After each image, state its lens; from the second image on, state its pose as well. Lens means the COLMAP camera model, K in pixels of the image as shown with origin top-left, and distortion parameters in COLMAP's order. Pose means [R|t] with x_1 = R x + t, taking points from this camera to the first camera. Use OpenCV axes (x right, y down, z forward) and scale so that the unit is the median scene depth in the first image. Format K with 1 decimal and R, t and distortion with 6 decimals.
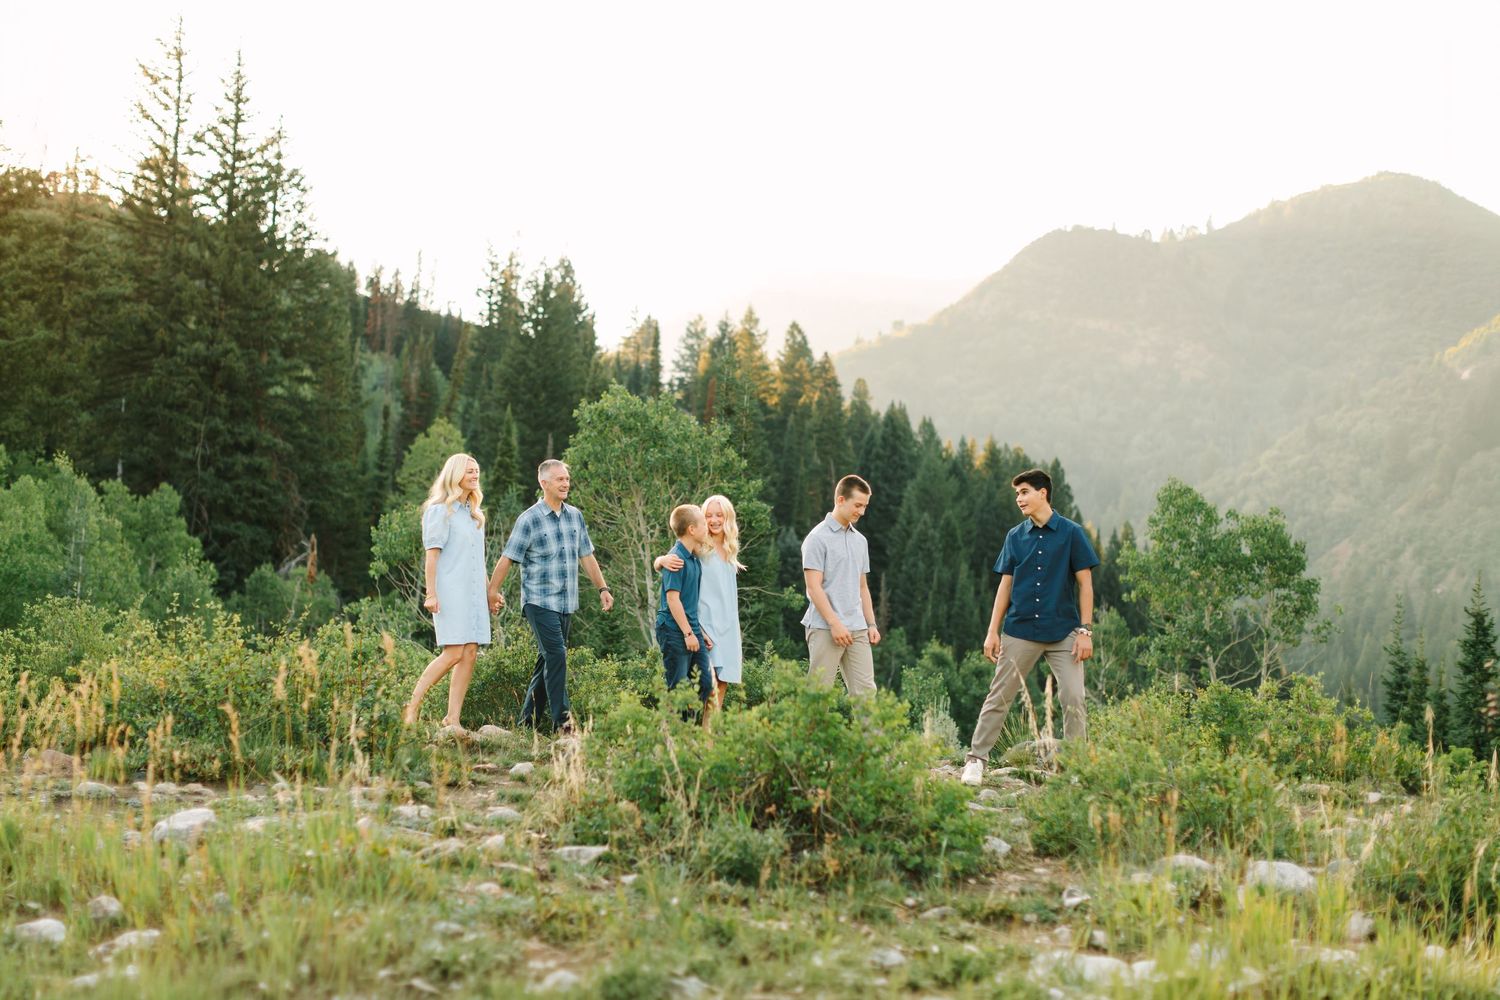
lens RADIAL K [[2853.2, 0, 750.0], [0, 2853.2, 500.0], [0, 0, 1]] dist [-0.037806, -0.203212]
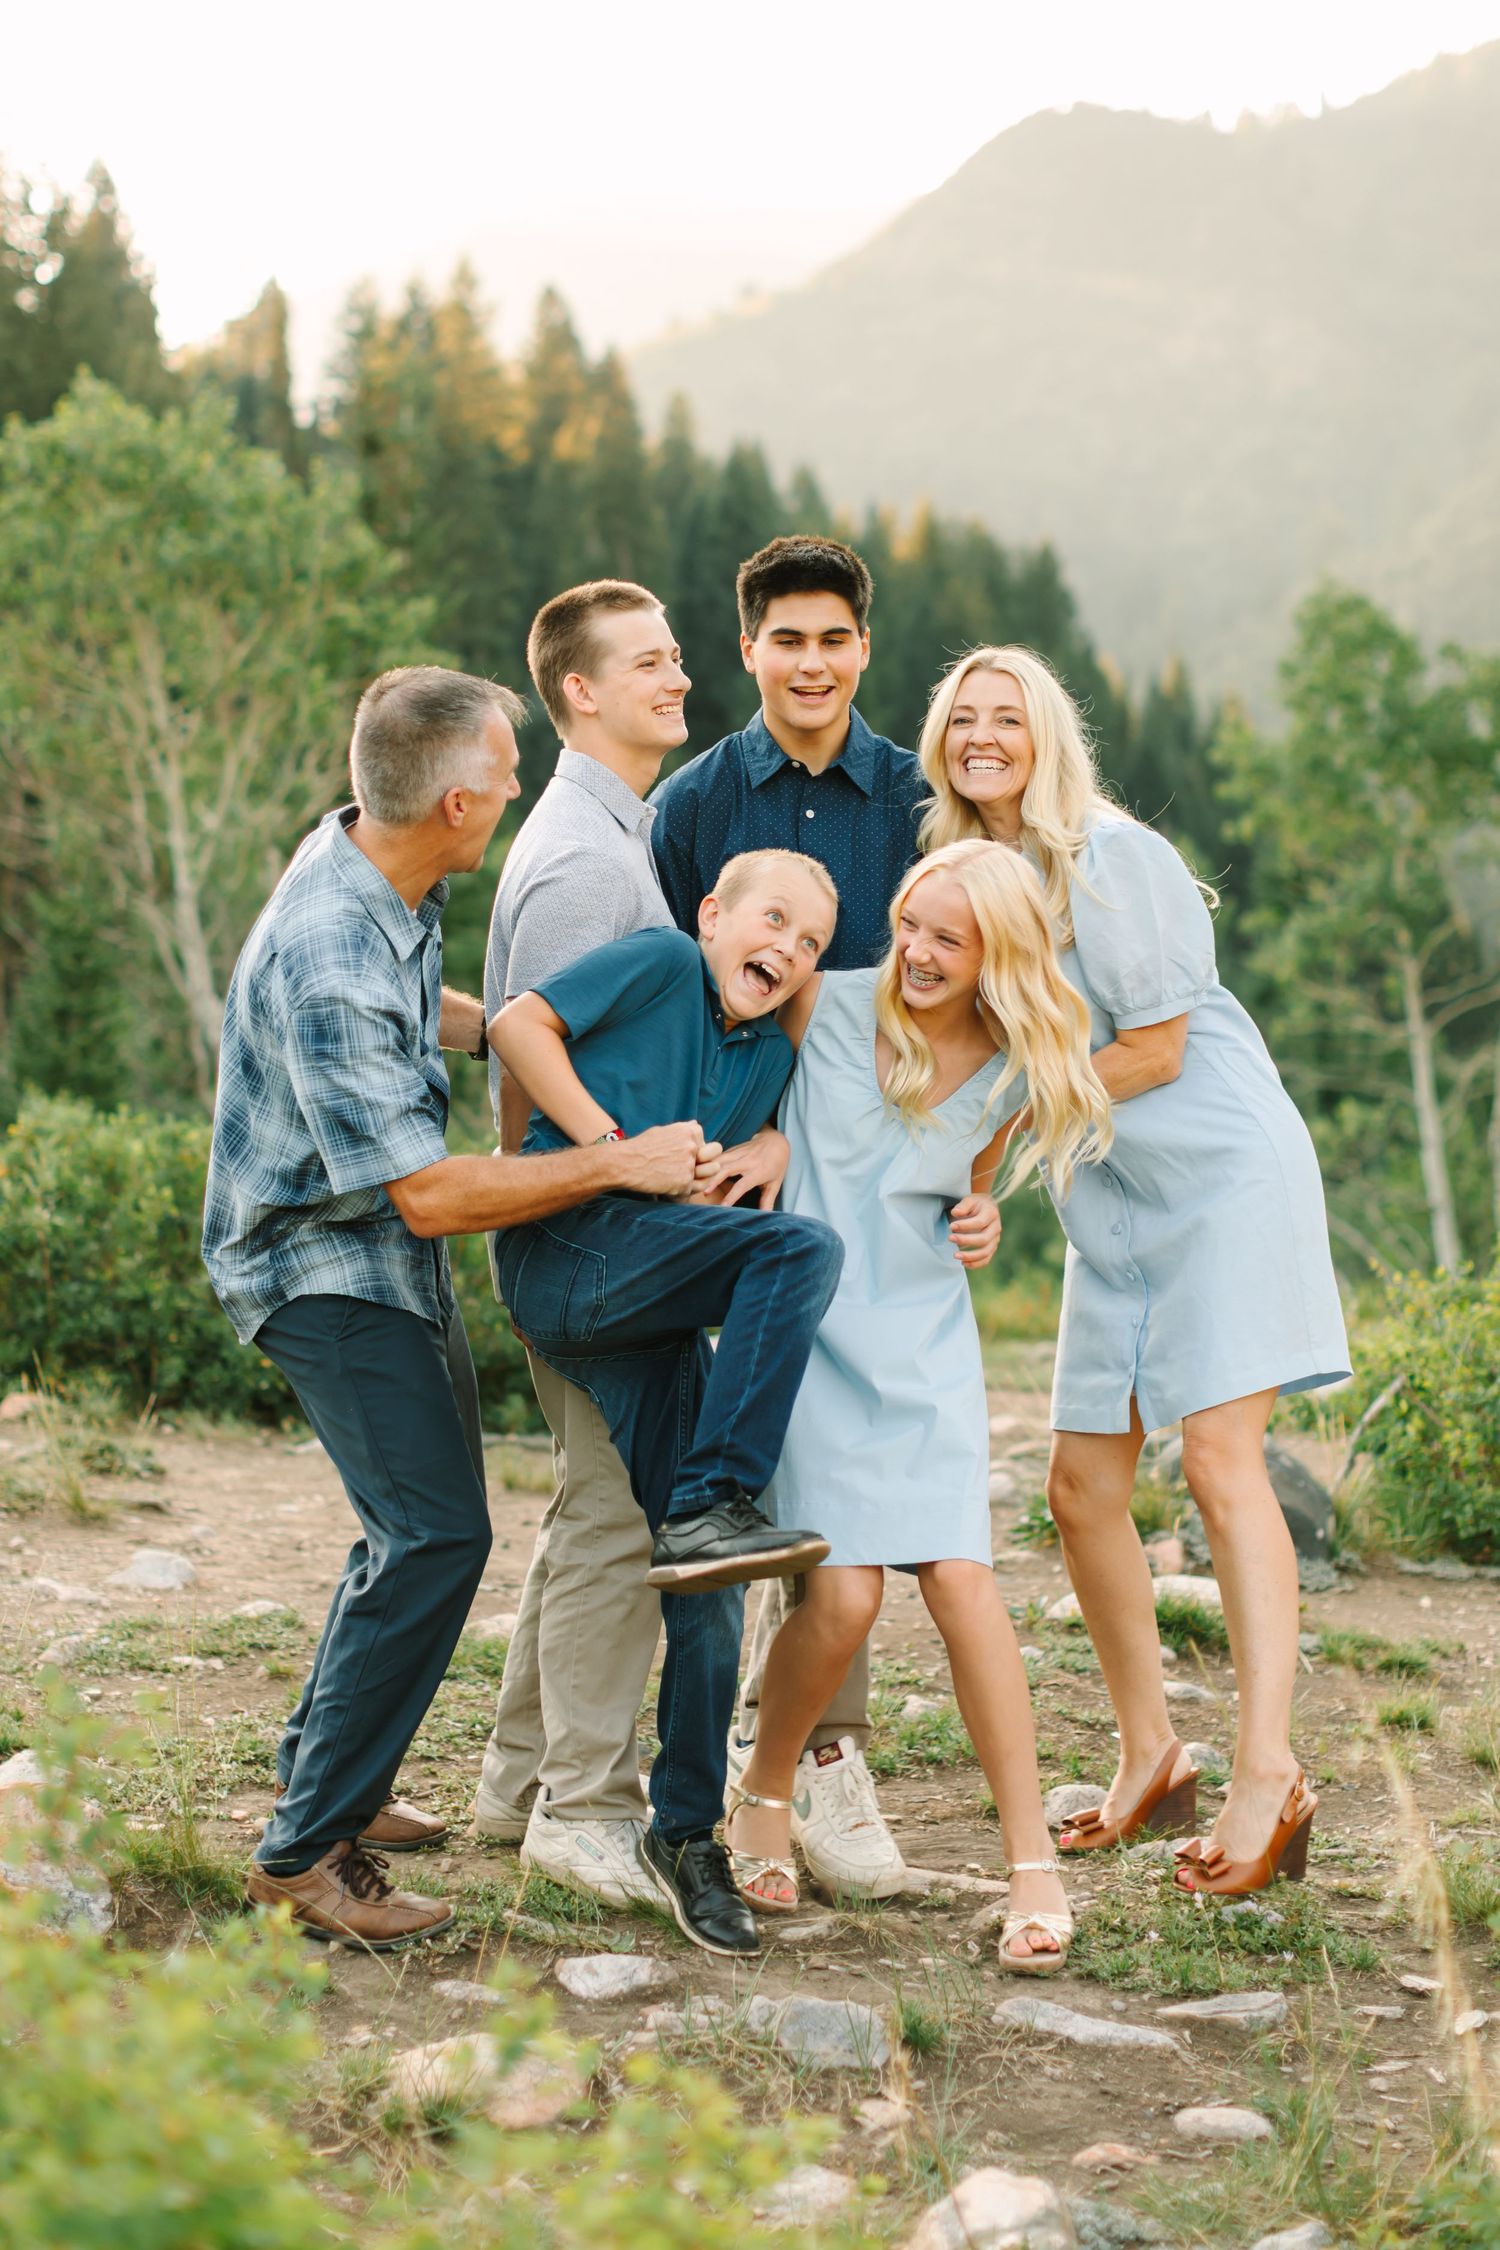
lens RADIAL K [[4279.7, 0, 750.0], [0, 4279.7, 1125.0], [0, 0, 1]] dist [-0.037806, -0.203212]
pose [[0.998644, -0.022381, 0.046992, 0.017251], [0.016596, 0.992624, 0.120089, -0.004148], [-0.049334, -0.119146, 0.991650, 0.289666]]
